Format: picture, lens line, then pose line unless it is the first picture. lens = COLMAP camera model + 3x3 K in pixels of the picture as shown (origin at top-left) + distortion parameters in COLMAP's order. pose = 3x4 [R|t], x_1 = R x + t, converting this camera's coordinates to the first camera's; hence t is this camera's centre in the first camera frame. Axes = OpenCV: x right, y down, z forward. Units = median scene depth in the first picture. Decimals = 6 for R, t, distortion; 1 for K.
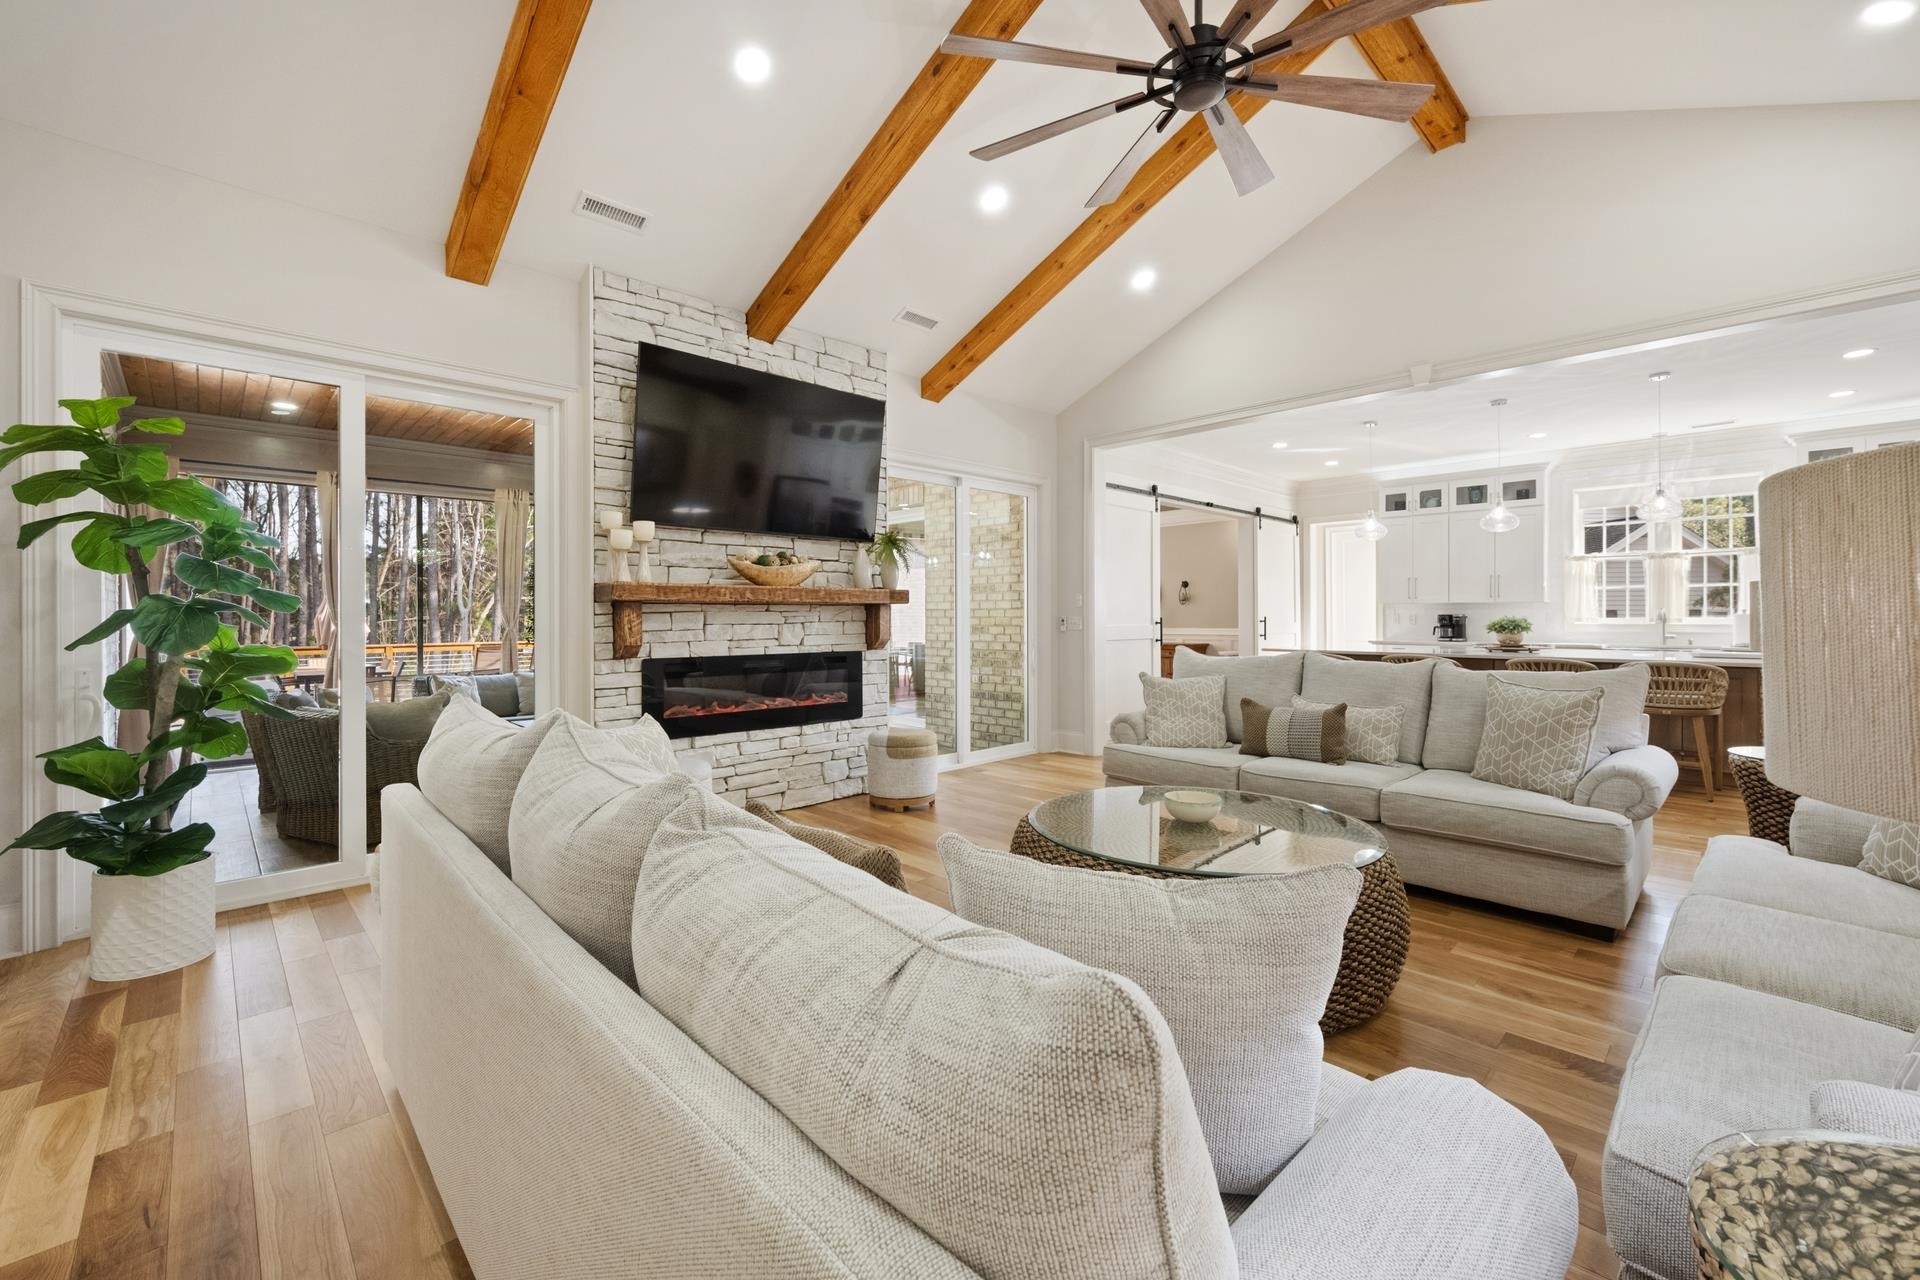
lens RADIAL K [[774.0, 0, 962.0], [0, 774.0, 627.0], [0, 0, 1]] dist [0.000390, 0.000045]
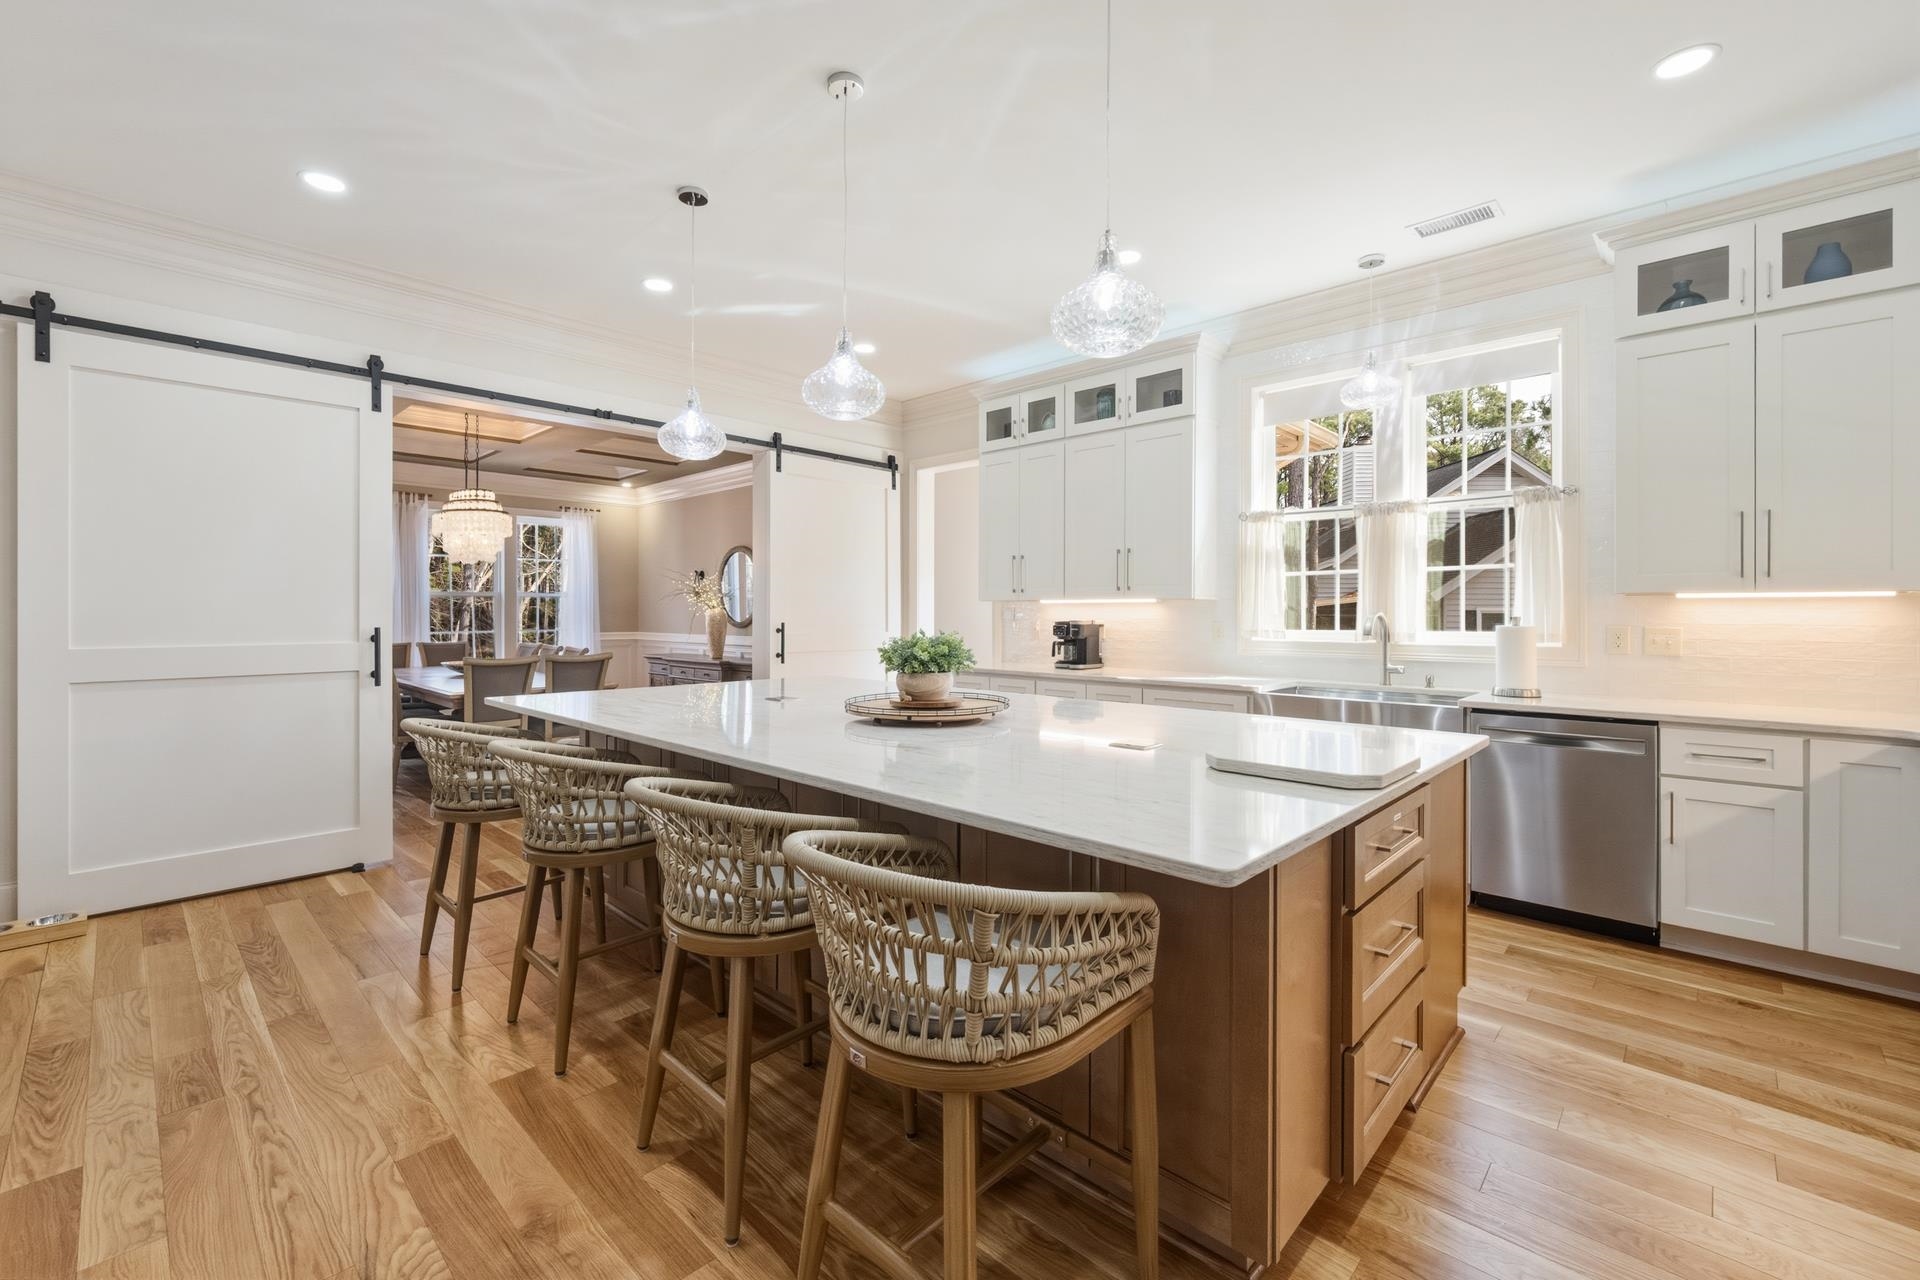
lens RADIAL K [[804.4, 0, 957.9], [0, 804.4, 627.0], [0, 0, 1]] dist [-0.001563, -0.000035]
pose [[0.999346, 0.002947, 0.036034, 0.566273], [-0.003003, 0.999994, 0.001493, -0.013731], [-0.036029, -0.001600, 0.999349, 0.453631]]
